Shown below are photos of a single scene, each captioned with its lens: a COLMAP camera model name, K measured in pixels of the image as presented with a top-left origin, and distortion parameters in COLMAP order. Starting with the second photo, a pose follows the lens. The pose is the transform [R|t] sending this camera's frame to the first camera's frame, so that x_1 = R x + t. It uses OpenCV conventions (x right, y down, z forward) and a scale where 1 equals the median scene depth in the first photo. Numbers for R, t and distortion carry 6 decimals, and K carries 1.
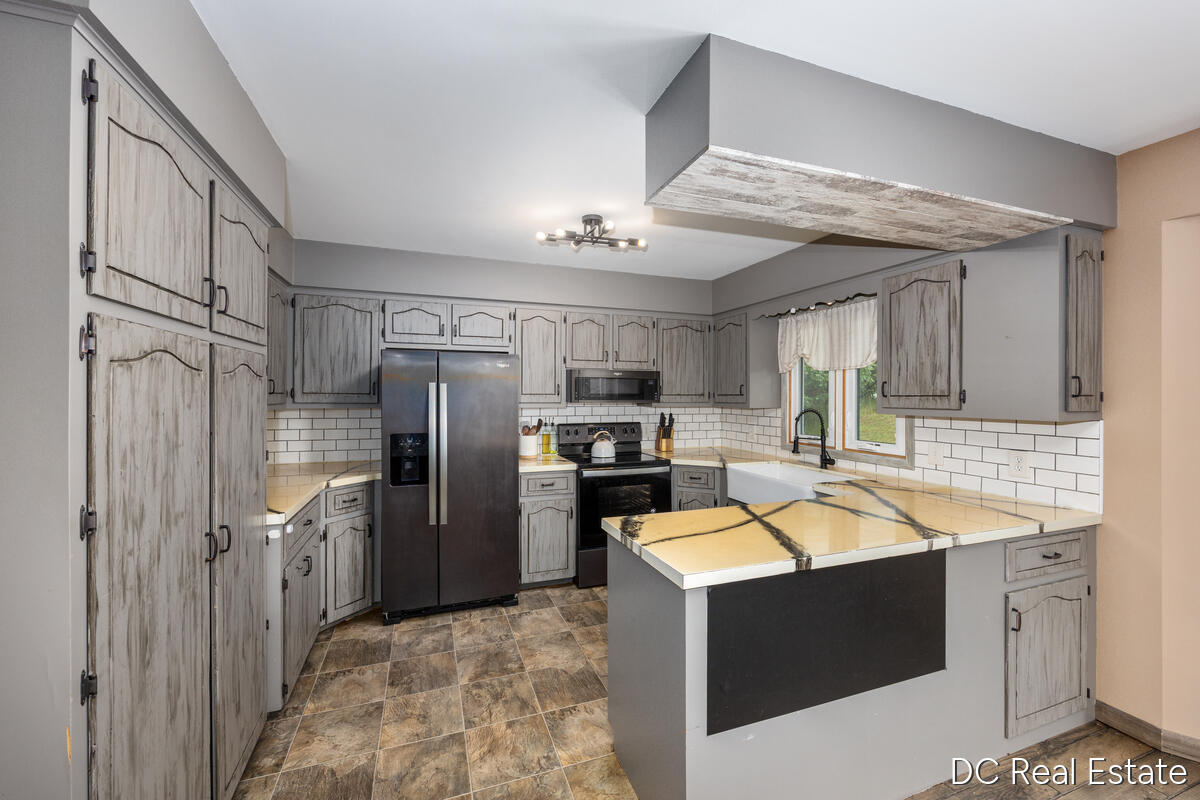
lens RADIAL K [[492.4, 0, 605.9], [0, 492.4, 395.4], [0, 0, 1]] dist [0.003505, 0.000192]
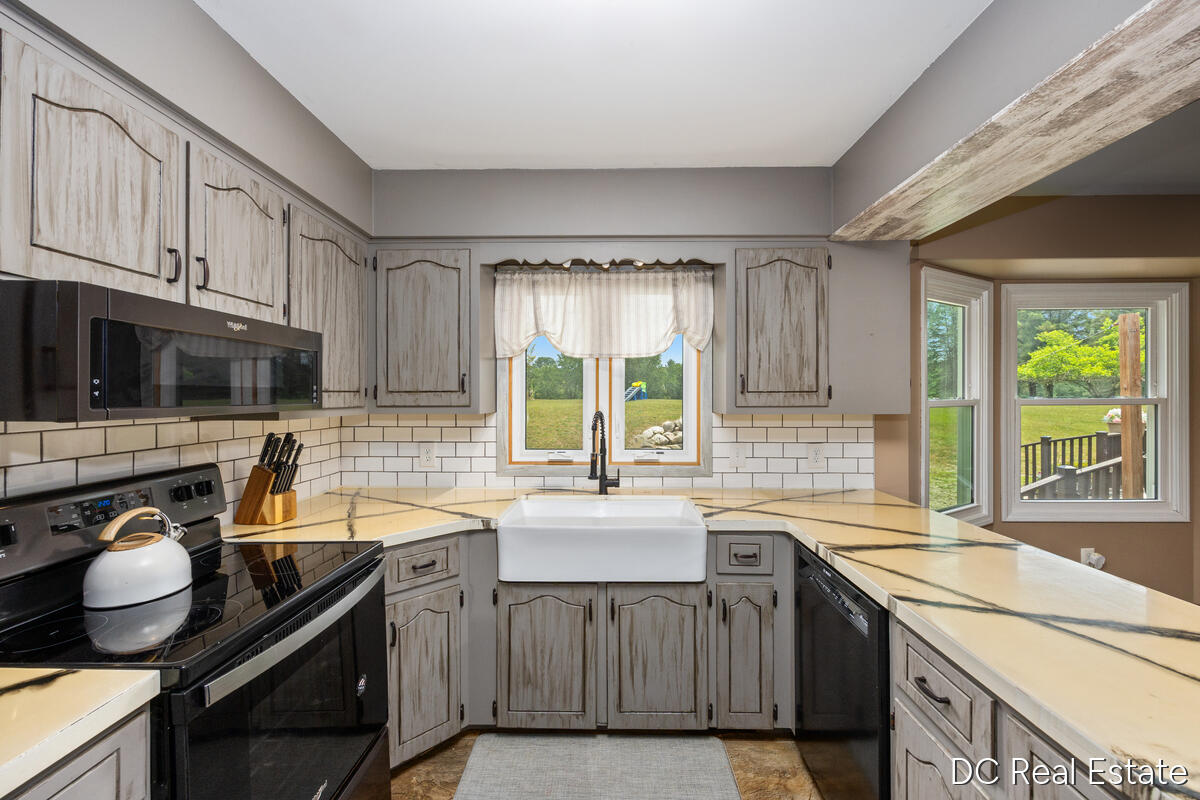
lens RADIAL K [[492.4, 0, 602.1], [0, 492.4, 398.4], [0, 0, 1]] dist [0.003505, 0.000192]
pose [[0.360253, -0.009514, 0.932806, -0.224354], [0.002720, 0.999954, 0.009148, 0.002925], [-0.932851, -0.000758, 0.360263, 0.740489]]
